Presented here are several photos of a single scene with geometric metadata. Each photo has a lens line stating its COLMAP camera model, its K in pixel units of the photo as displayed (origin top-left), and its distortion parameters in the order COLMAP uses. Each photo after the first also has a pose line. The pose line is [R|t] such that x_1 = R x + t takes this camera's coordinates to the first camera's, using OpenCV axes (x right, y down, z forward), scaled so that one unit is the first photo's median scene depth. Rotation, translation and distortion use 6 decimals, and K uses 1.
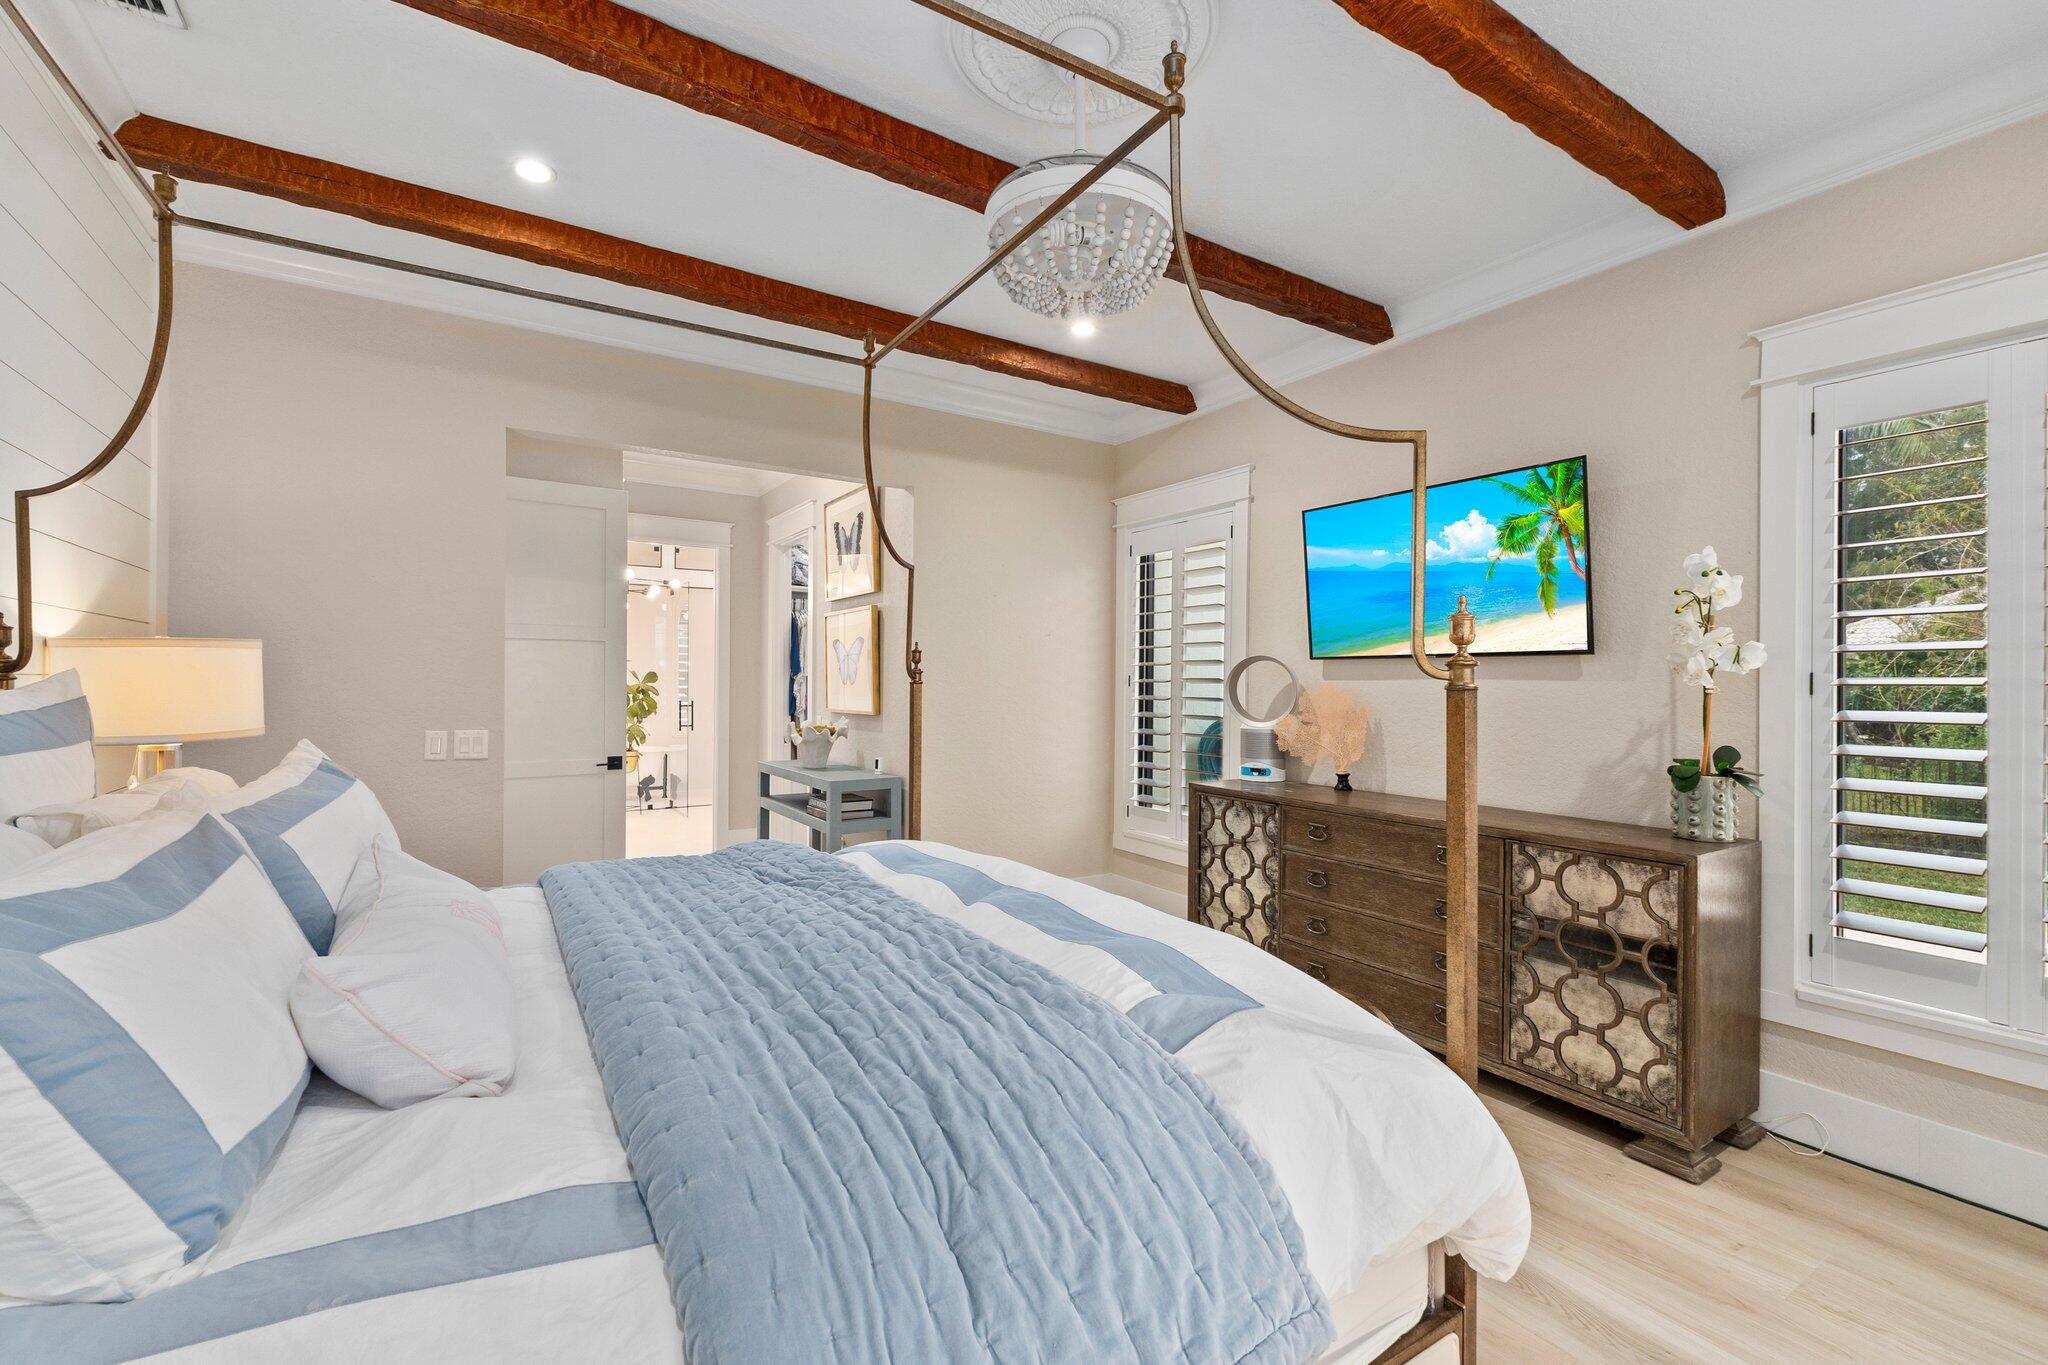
lens RADIAL K [[877.7, 0, 1026.1], [0, 877.7, 683.0], [0, 0, 1]] dist [0.022706, -0.000571]
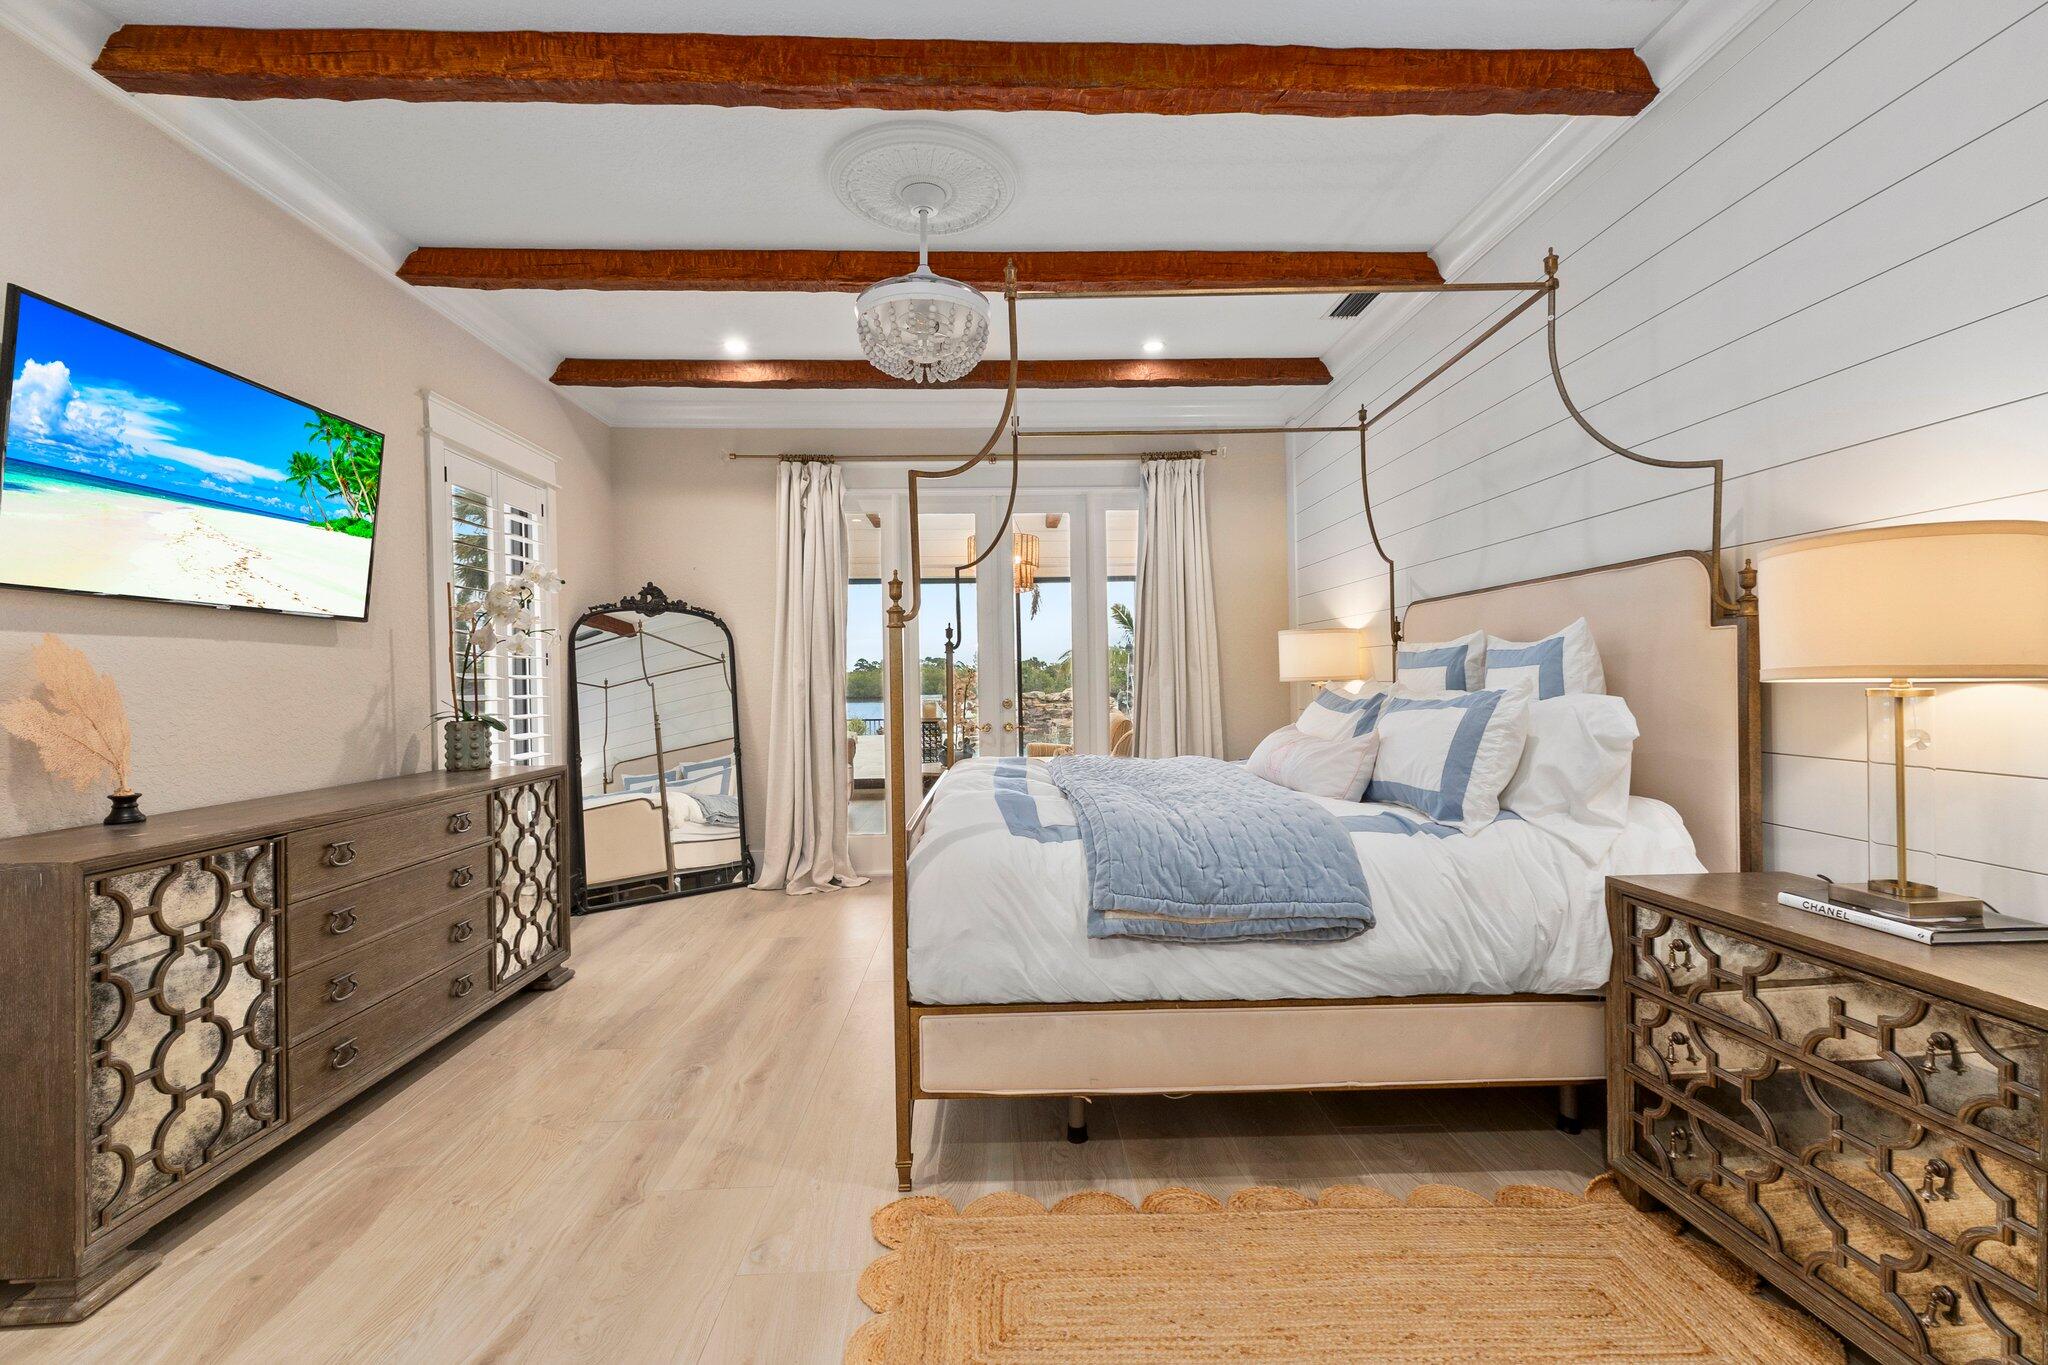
lens RADIAL K [[877.7, 0, 1027.7], [0, 877.7, 679.7], [0, 0, 1]] dist [0.022706, -0.000571]
pose [[-0.859173, 0.010990, 0.511567, -0.452359], [0.012956, 0.999916, 0.000279, 0.036256], [-0.511521, 0.006868, -0.859243, 1.213748]]
